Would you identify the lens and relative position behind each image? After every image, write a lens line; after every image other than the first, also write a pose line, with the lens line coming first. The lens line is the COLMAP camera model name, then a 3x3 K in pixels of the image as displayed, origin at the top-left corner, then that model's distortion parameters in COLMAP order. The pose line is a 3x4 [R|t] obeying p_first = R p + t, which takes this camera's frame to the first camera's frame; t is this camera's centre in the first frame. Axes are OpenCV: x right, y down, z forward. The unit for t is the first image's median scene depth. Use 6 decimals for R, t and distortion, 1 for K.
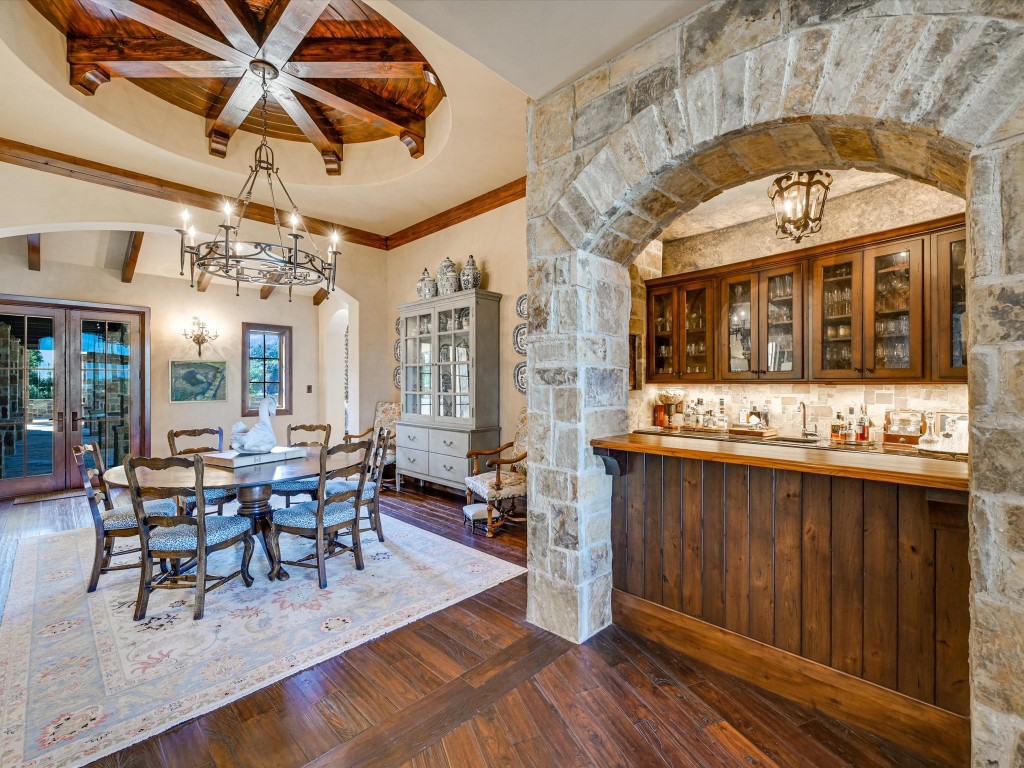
lens RADIAL K [[450.4, 0, 516.8], [0, 450.4, 384.2], [0, 0, 1]] dist [-0.011468, -0.000761]
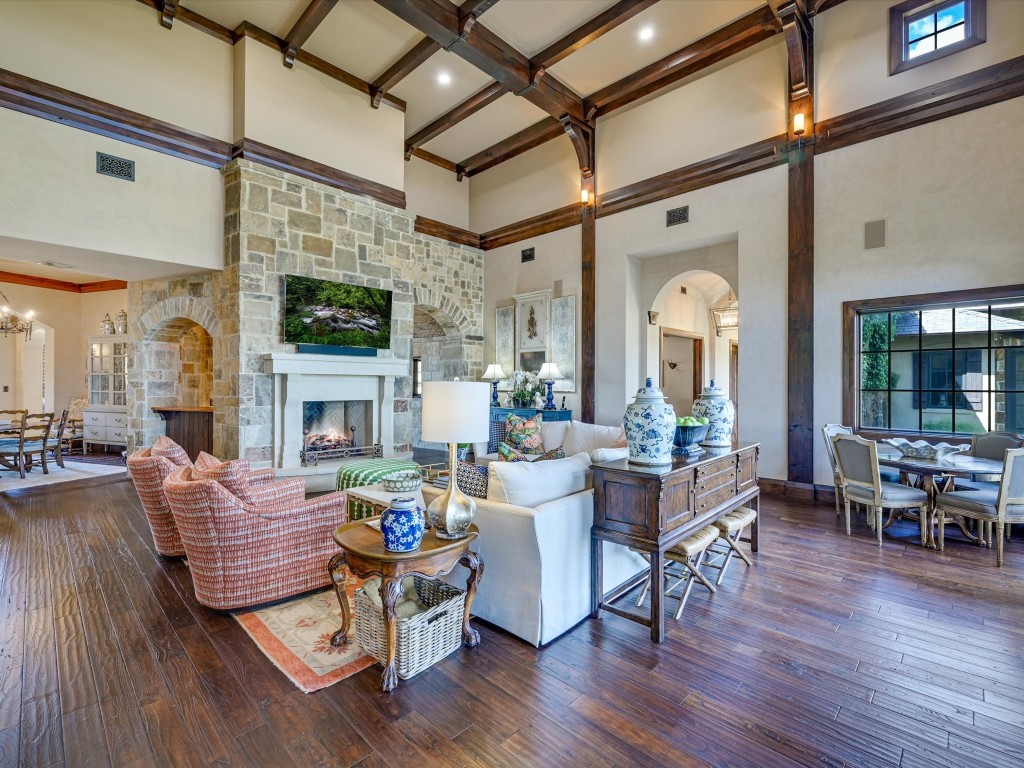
lens RADIAL K [[450.4, 0, 508.3], [0, 450.4, 383.4], [0, 0, 1]] dist [-0.011468, -0.000761]
pose [[0.907746, 0.005915, 0.419478, 0.984484], [-0.005015, 0.999982, -0.003247, -0.027543], [-0.419490, 0.000843, 0.907760, -2.387542]]
